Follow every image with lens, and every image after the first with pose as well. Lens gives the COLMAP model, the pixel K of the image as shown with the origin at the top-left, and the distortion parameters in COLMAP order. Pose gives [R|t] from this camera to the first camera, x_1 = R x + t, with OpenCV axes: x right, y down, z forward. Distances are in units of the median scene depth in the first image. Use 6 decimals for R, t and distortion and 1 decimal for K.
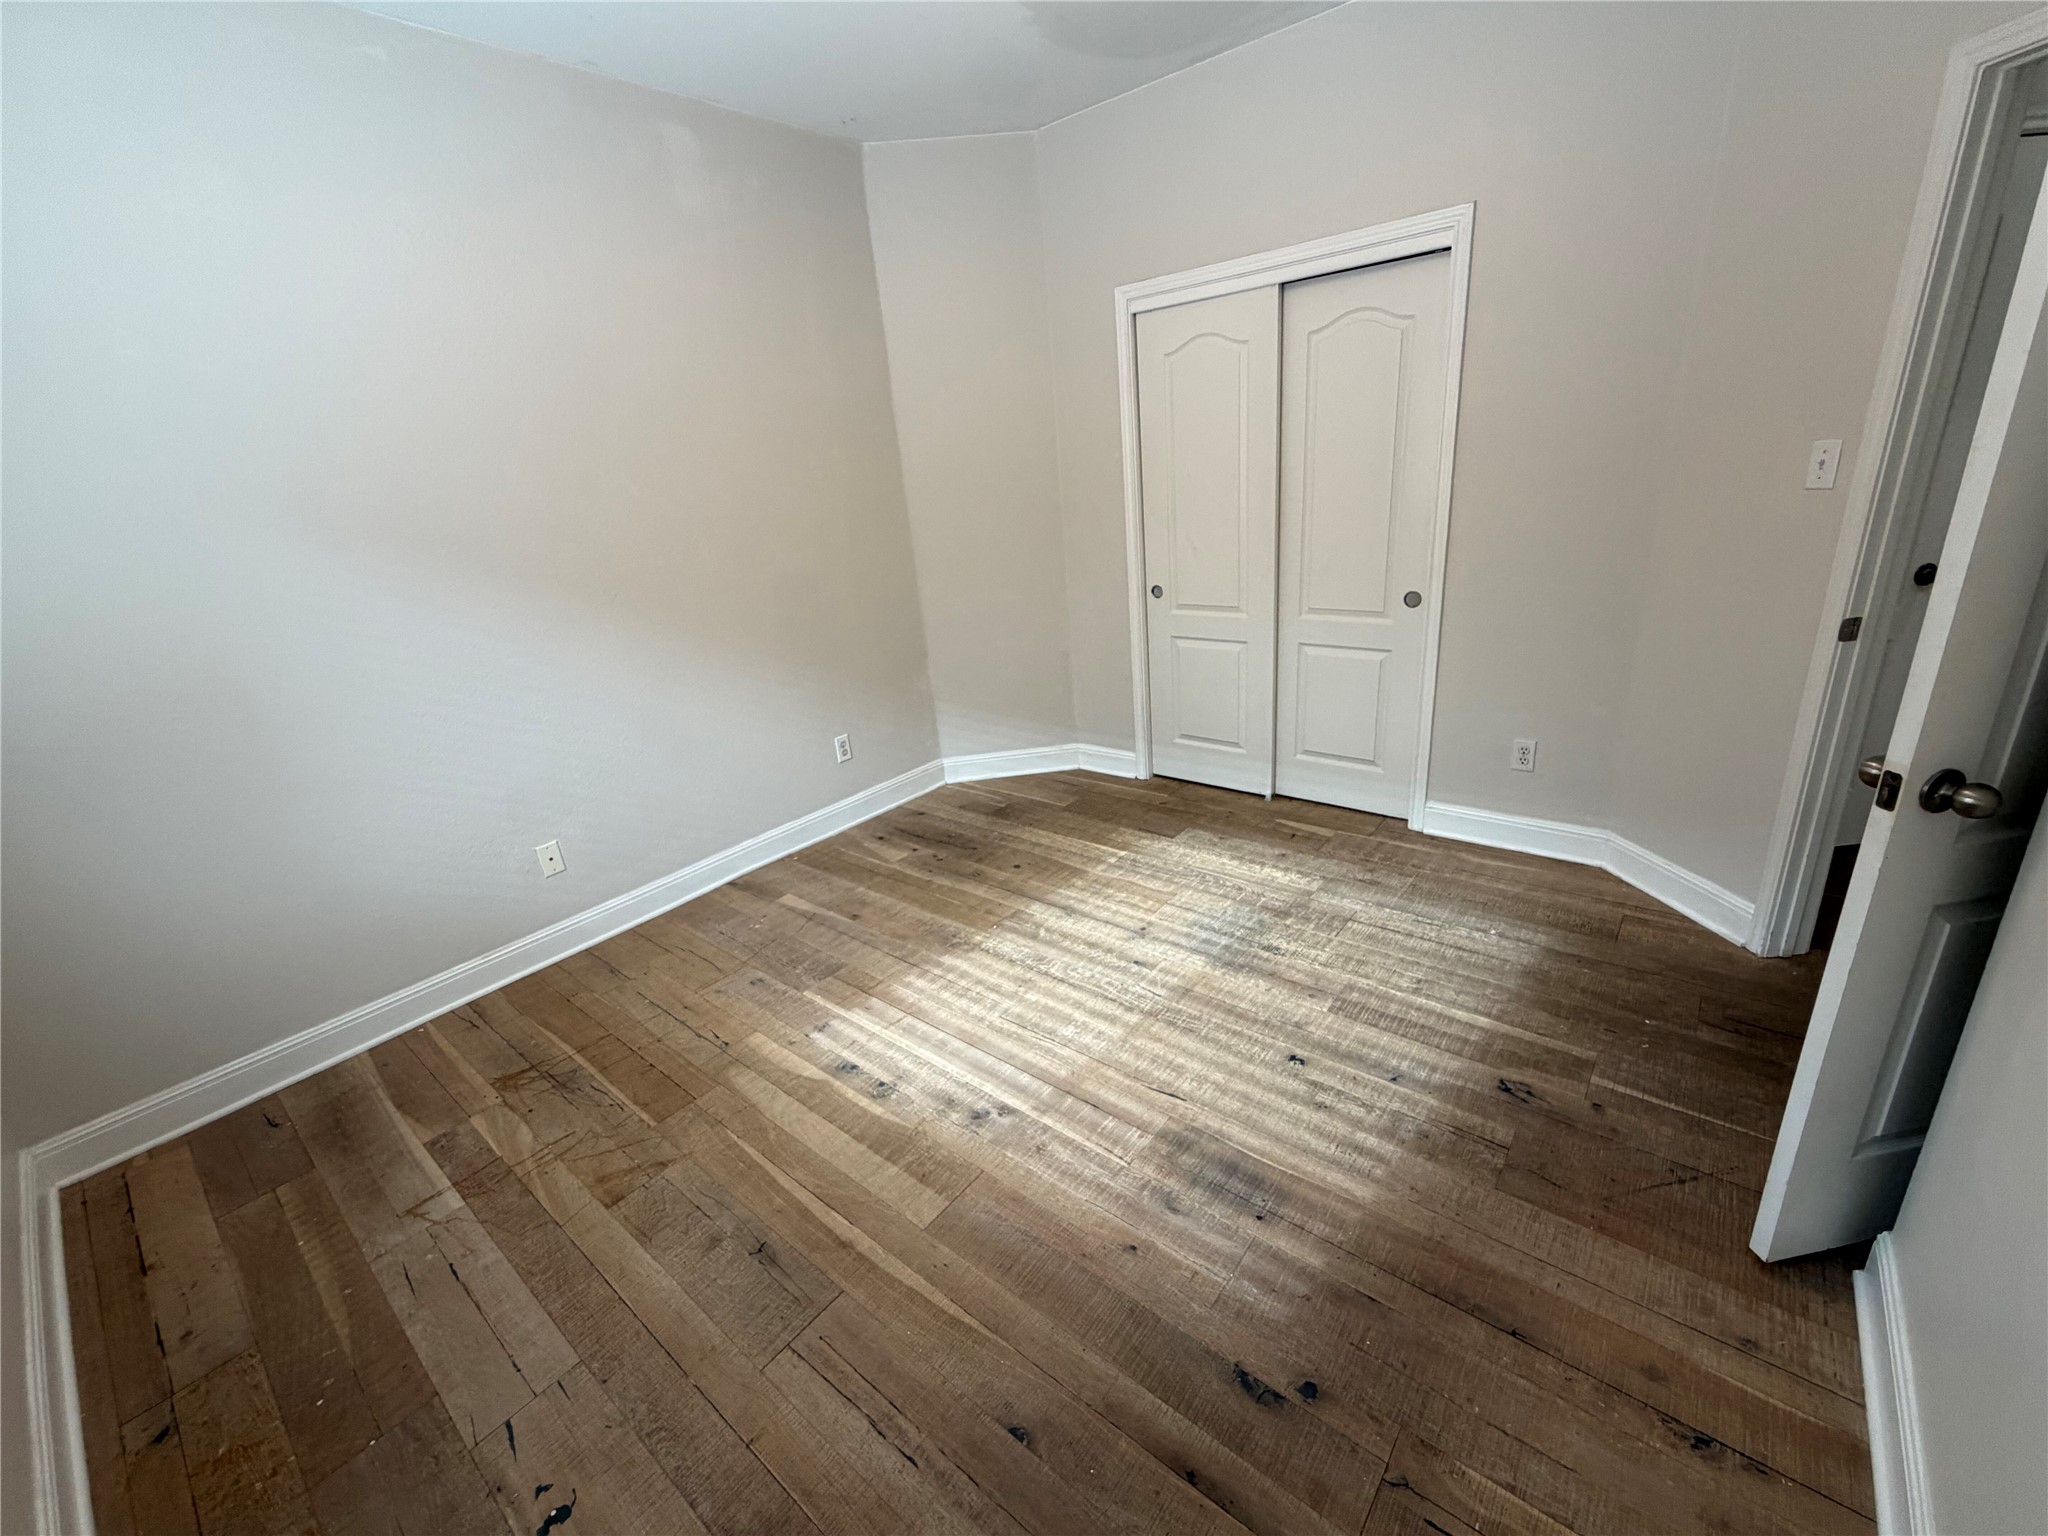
lens RADIAL K [[846.2, 0, 1020.9], [0, 846.2, 769.6], [0, 0, 1]] dist [-0.001176, 0.000759]
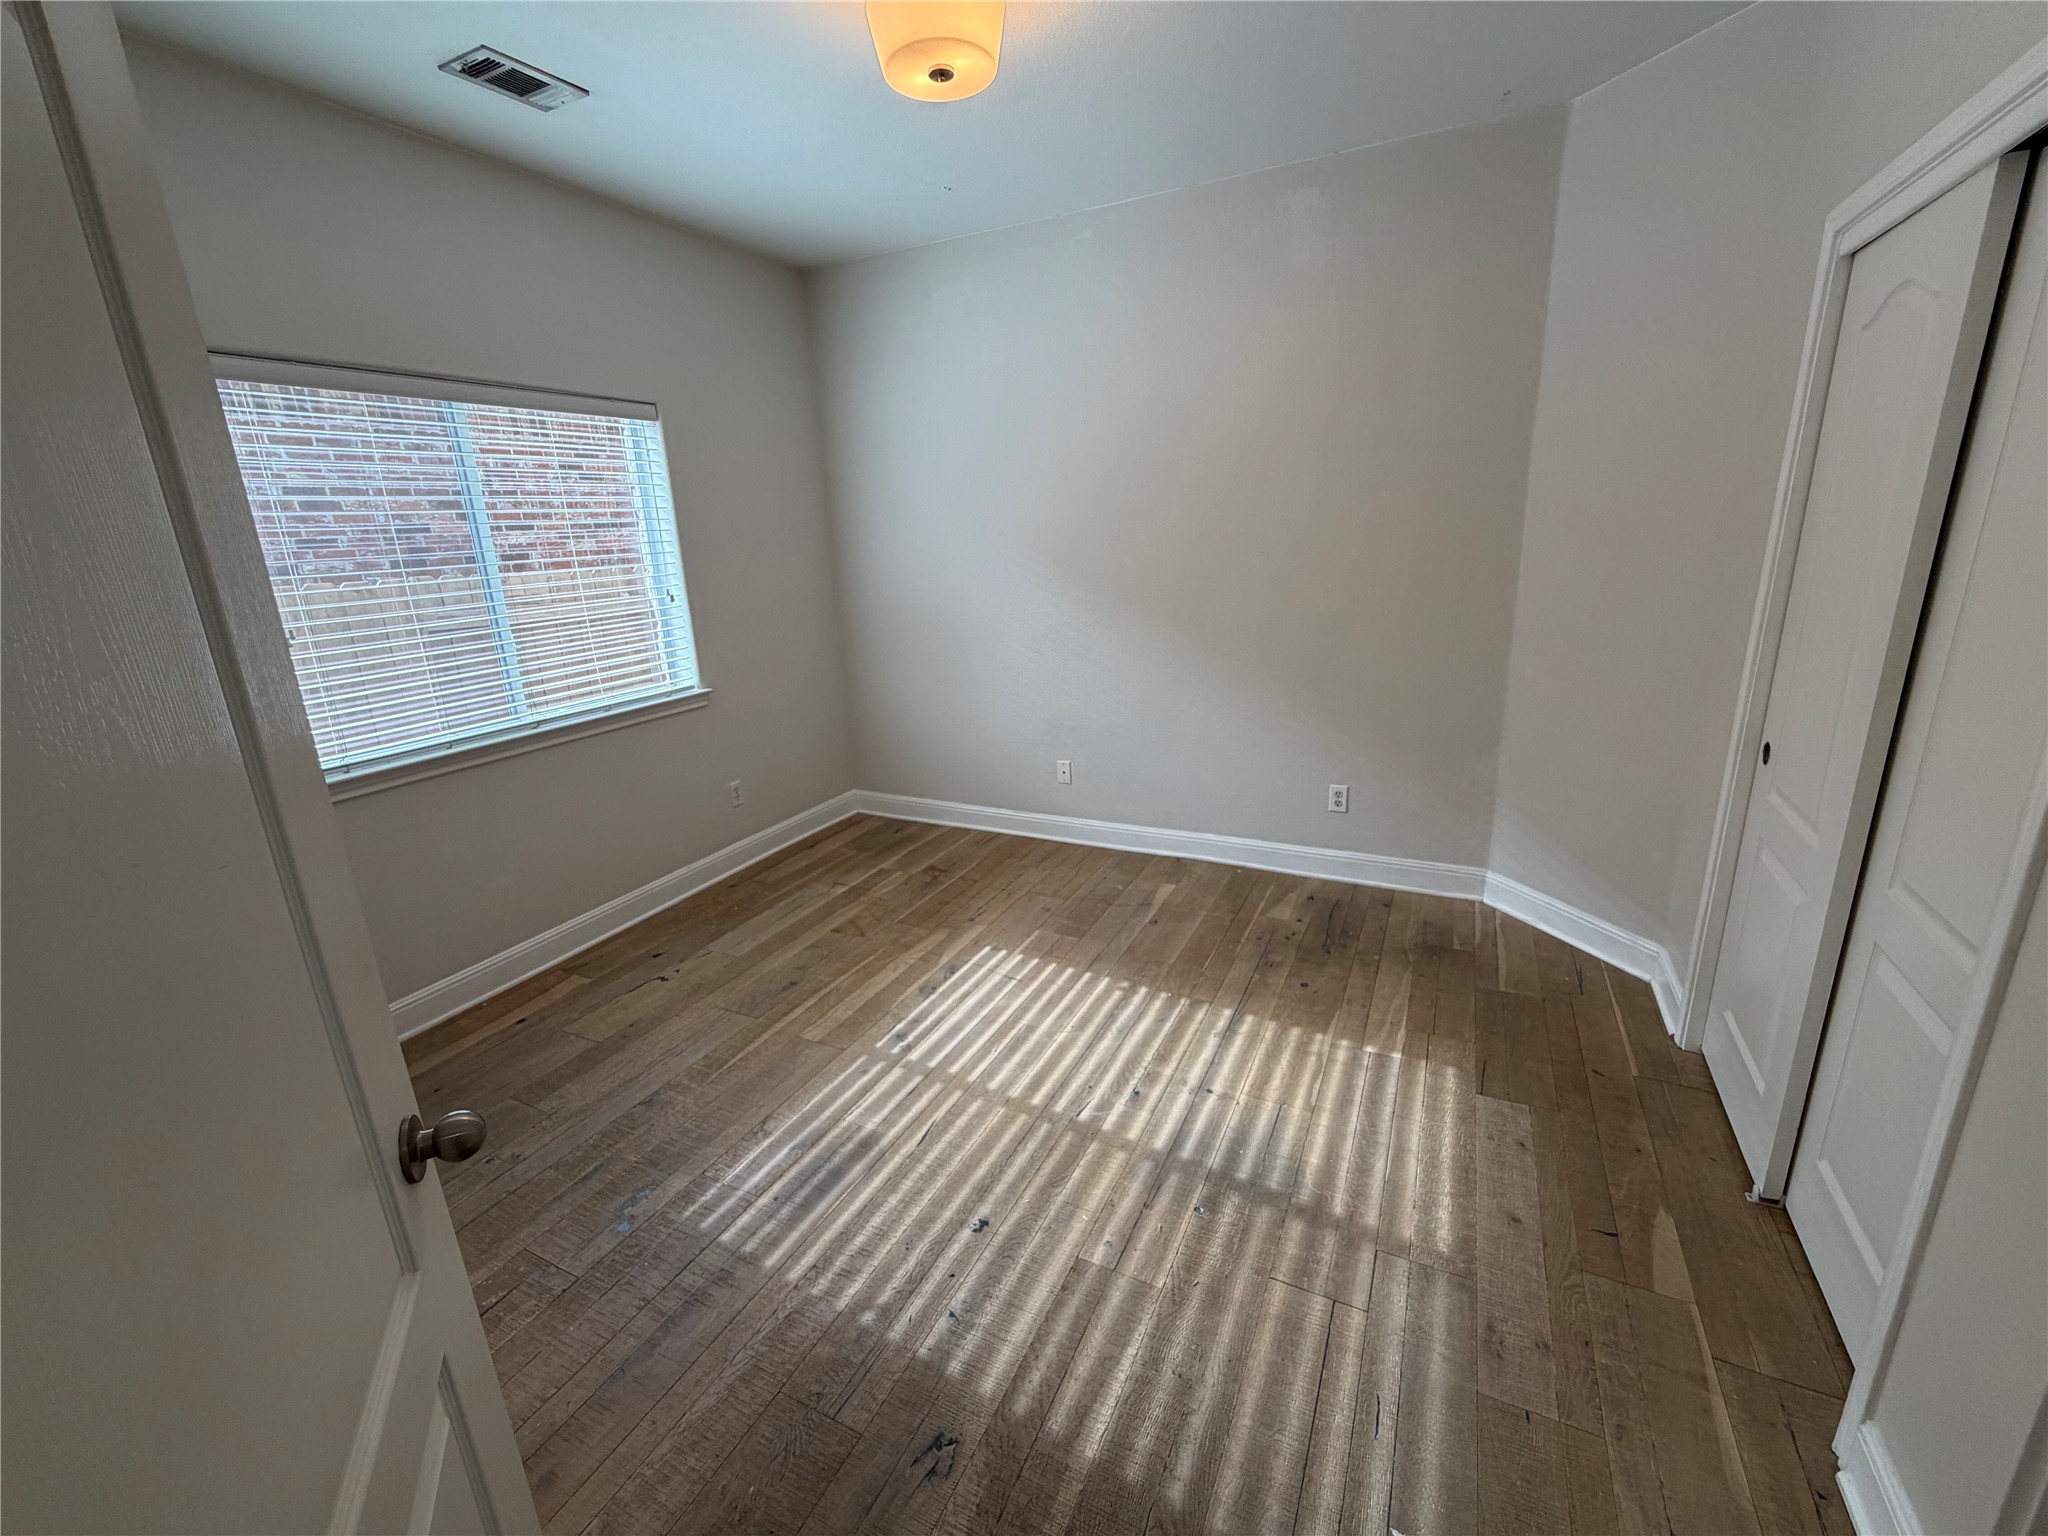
lens RADIAL K [[846.2, 0, 1033.2], [0, 846.2, 771.5], [0, 0, 1]] dist [-0.001176, 0.000759]
pose [[0.228254, 0.340653, -0.912061, 0.742791], [-0.310441, 0.913358, 0.263446, -0.258016], [0.922782, 0.223008, 0.314230, 0.502693]]
